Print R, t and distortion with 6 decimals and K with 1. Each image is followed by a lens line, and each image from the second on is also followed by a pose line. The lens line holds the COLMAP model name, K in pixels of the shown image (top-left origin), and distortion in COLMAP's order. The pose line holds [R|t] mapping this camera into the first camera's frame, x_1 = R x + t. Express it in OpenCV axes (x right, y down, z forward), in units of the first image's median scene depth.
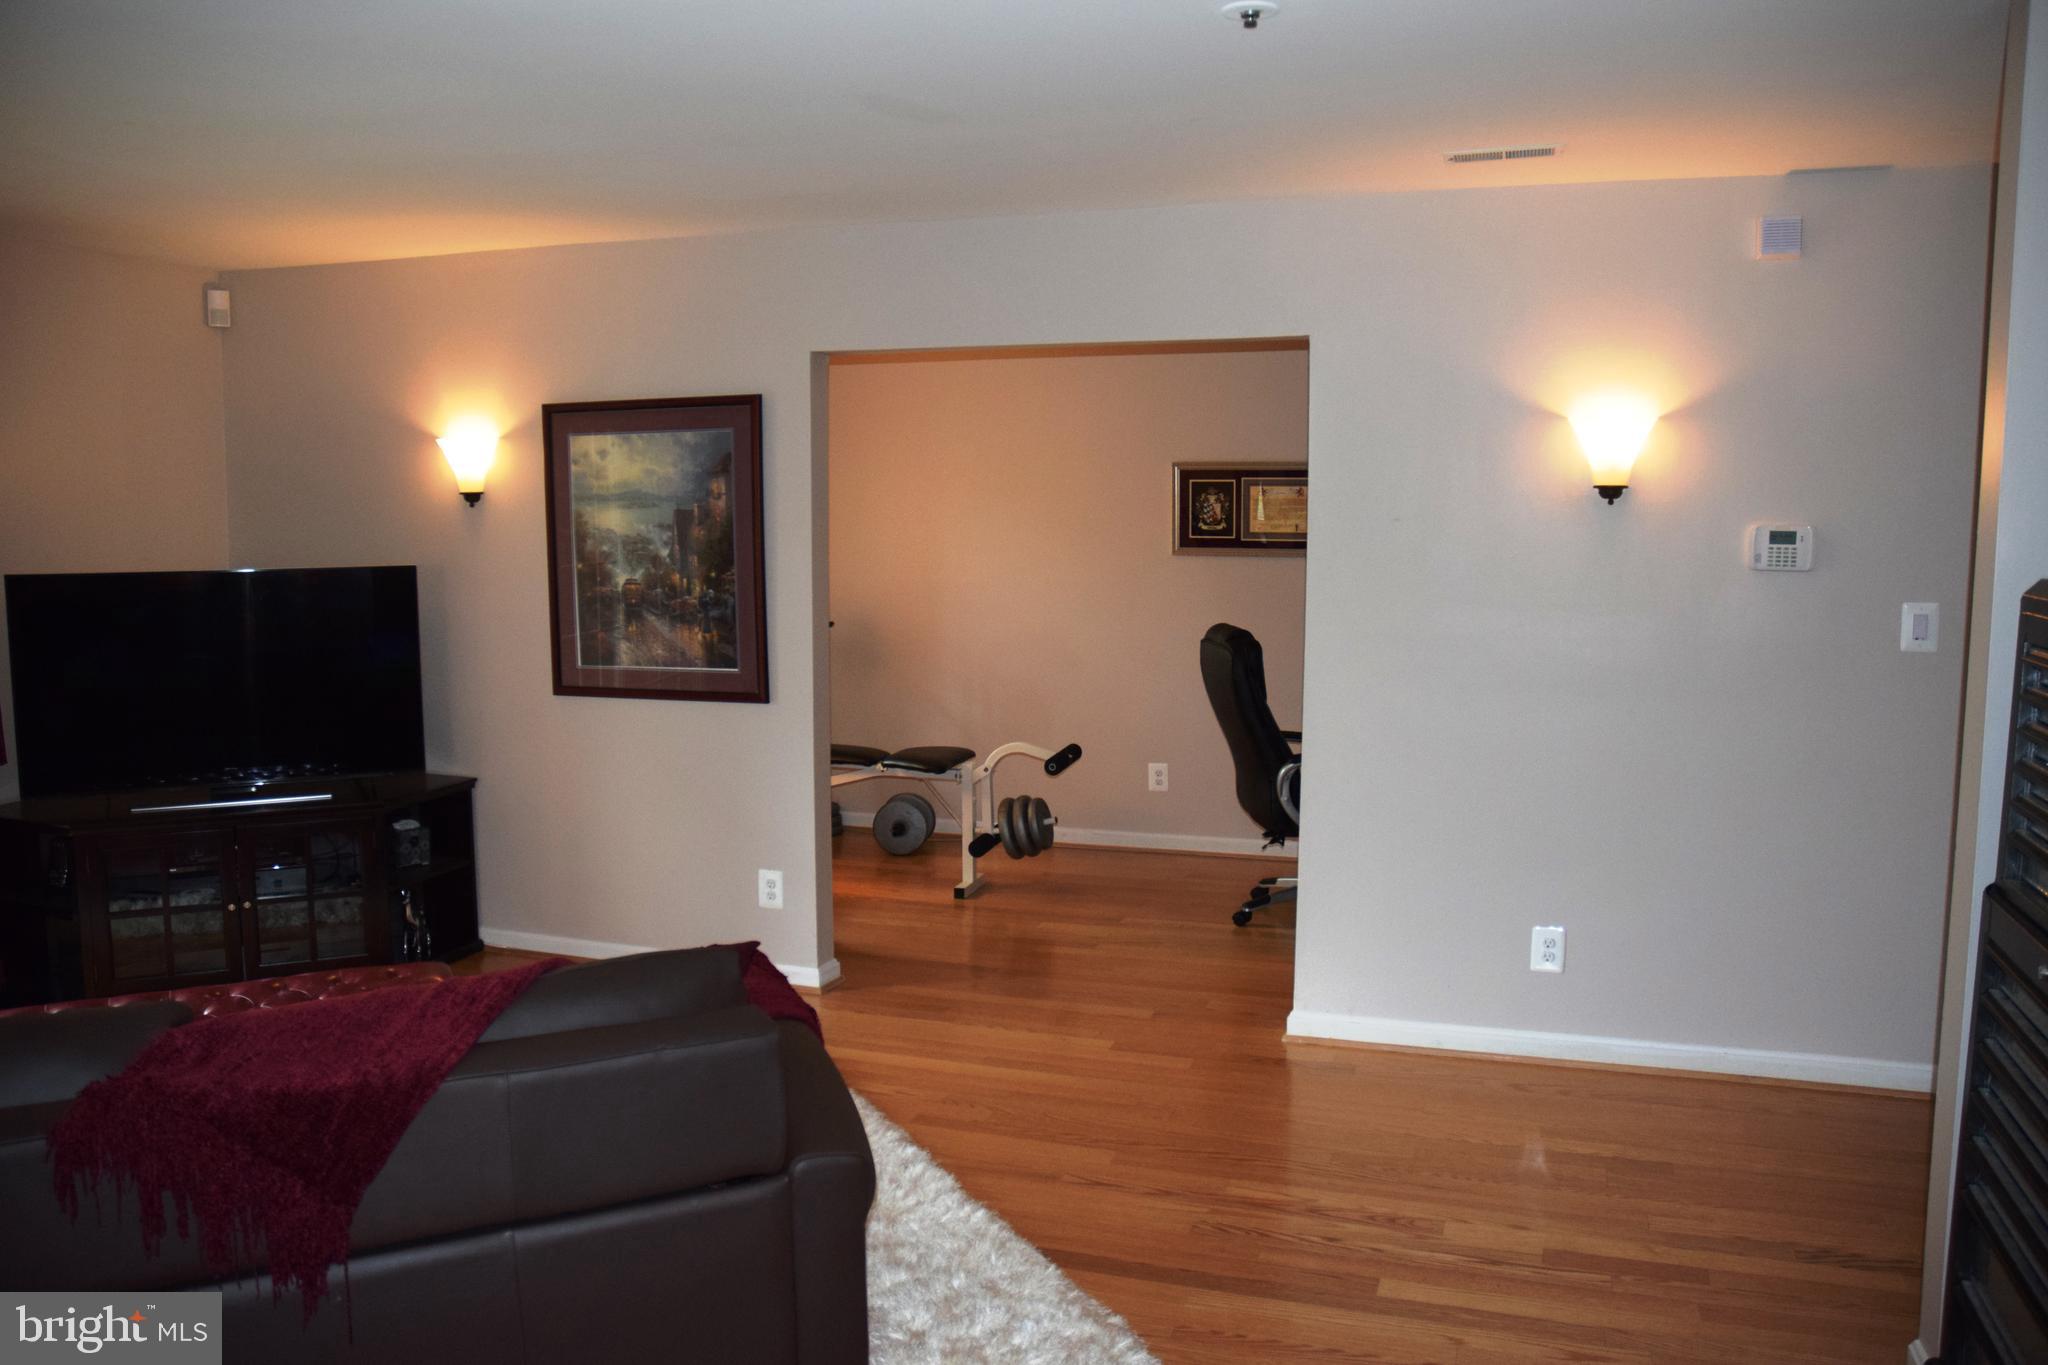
lens RADIAL K [[1590.5, 0, 1026.3], [0, 1590.5, 673.8], [0, 0, 1]] dist [-0.171946, 0.159652]
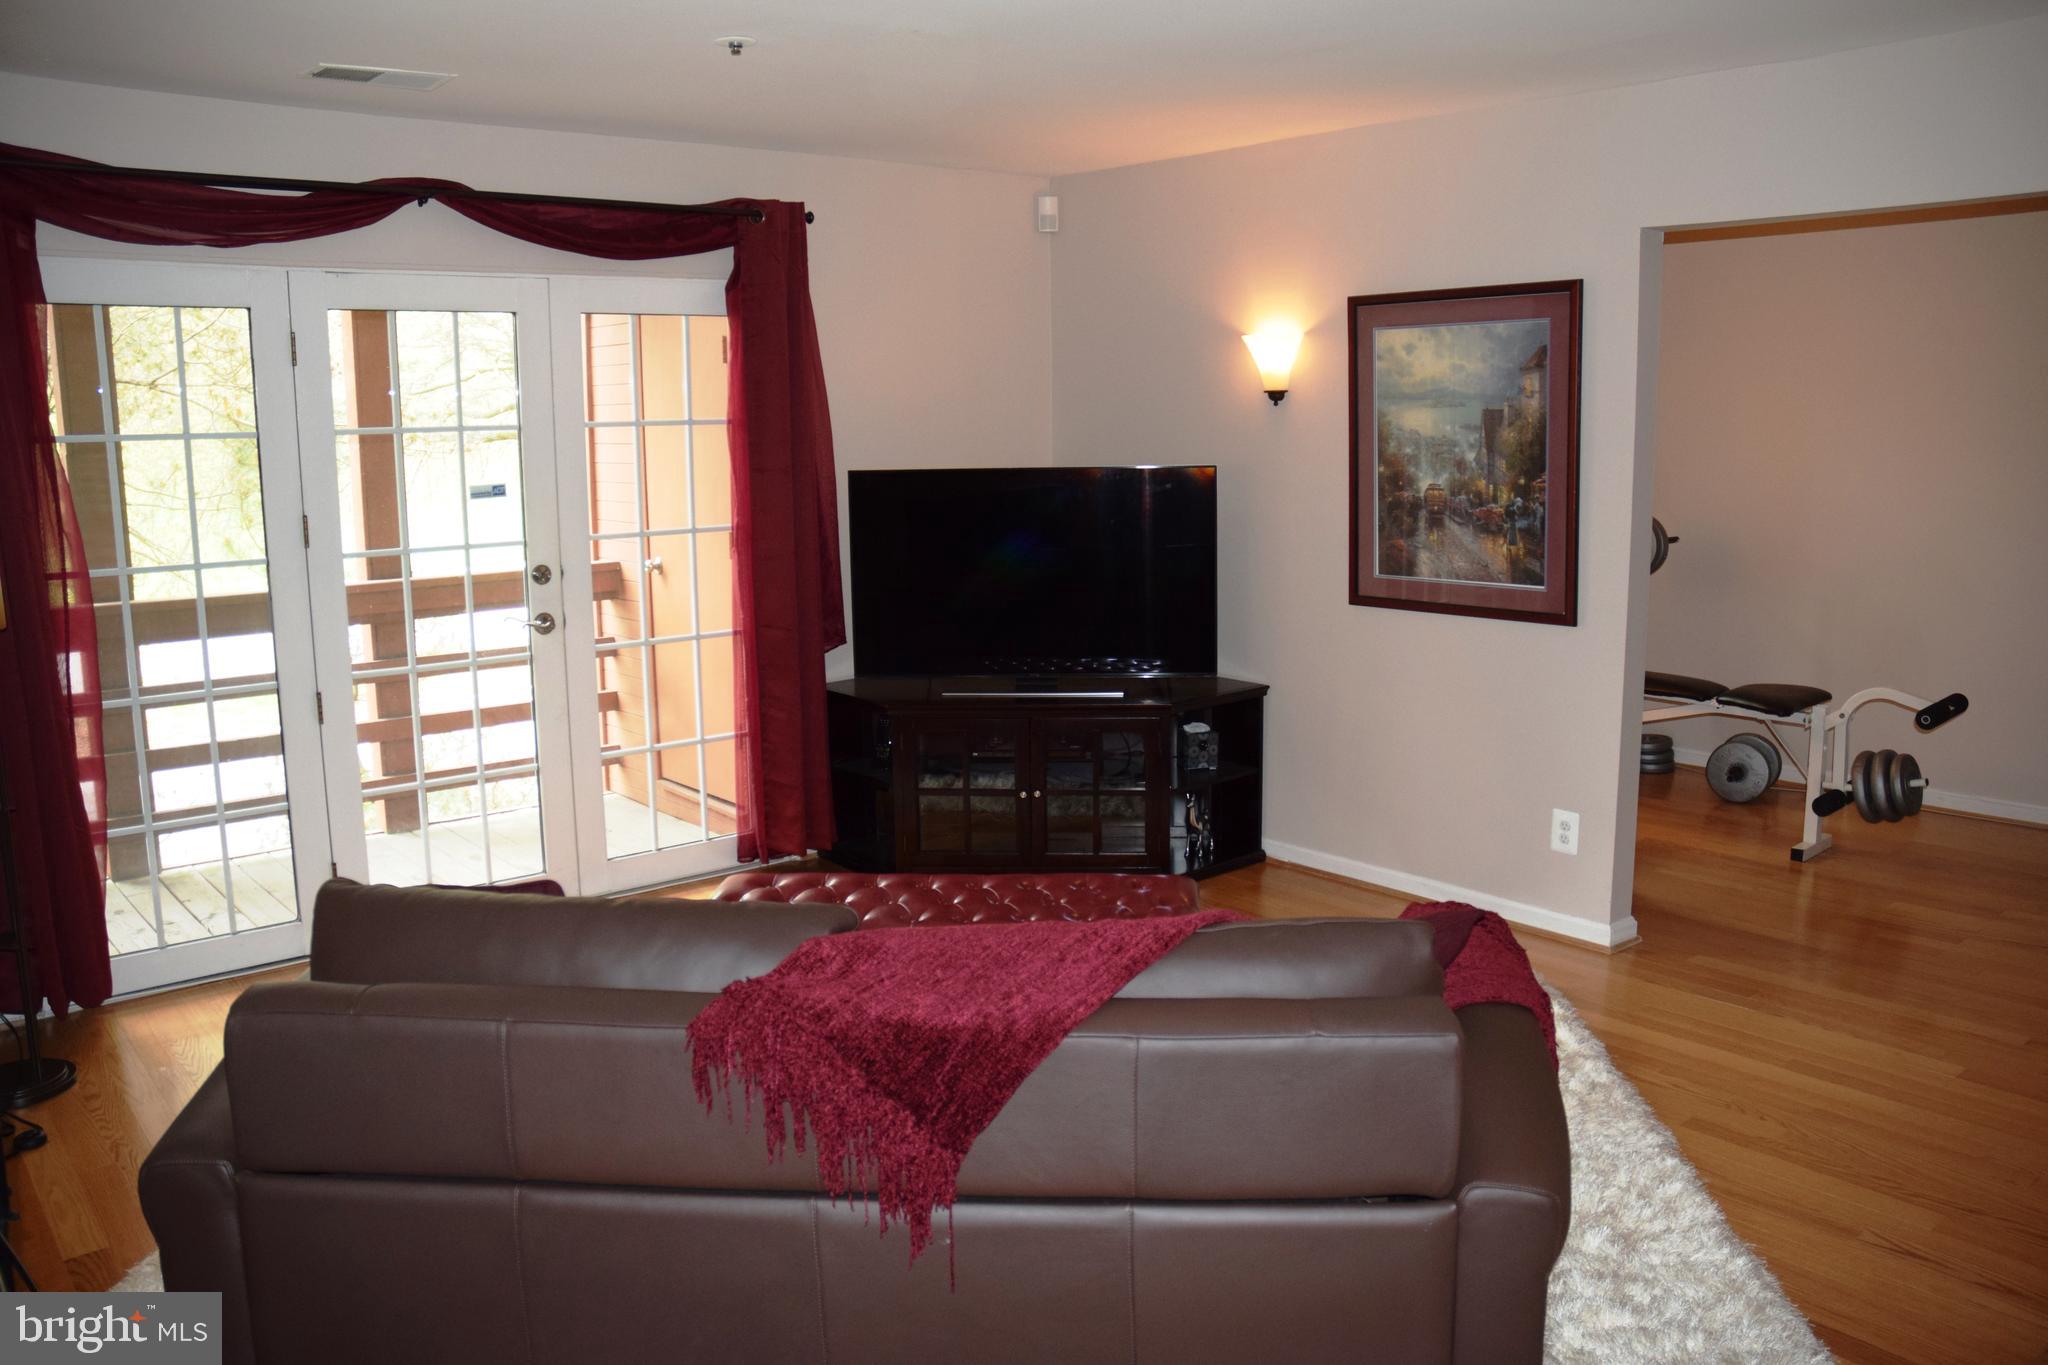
lens RADIAL K [[1590.5, 0, 1026.3], [0, 1590.5, 673.8], [0, 0, 1]] dist [-0.171946, 0.159652]
pose [[0.856116, 0.070792, -0.511911, 0.024992], [-0.039368, 0.996629, 0.071985, -0.005980], [0.515282, -0.041474, 0.856017, 0.080314]]
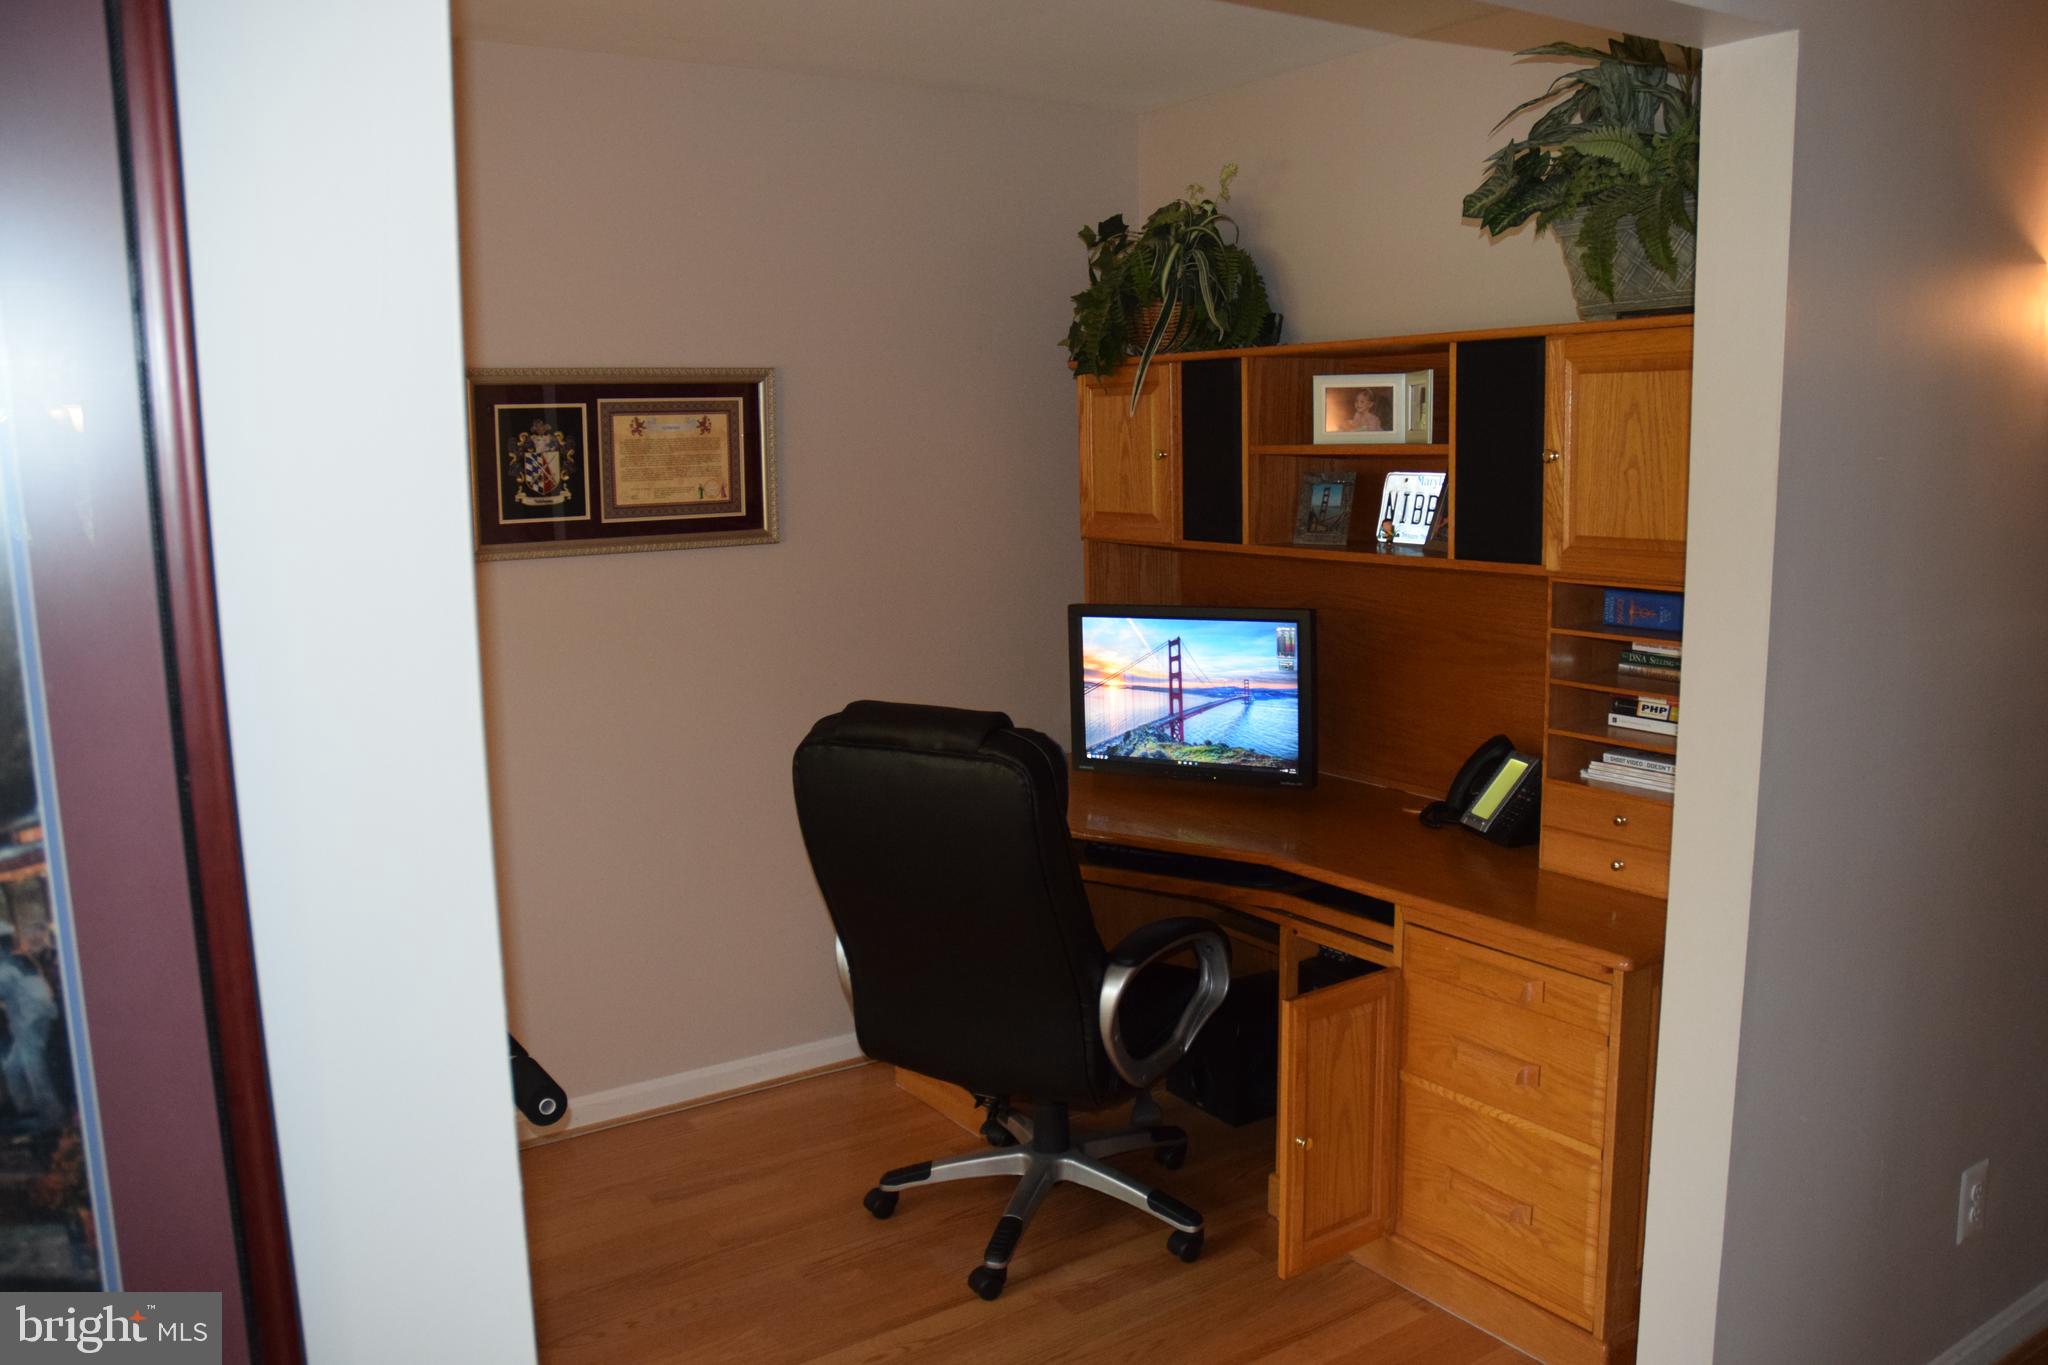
lens RADIAL K [[1590.5, 0, 1026.3], [0, 1590.5, 673.8], [0, 0, 1]] dist [-0.171946, 0.159652]
pose [[0.604031, -0.130730, 0.786166, -0.250993], [0.104900, 0.990914, 0.084180, -0.086842], [-0.790027, 0.031621, 0.612256, 0.789868]]
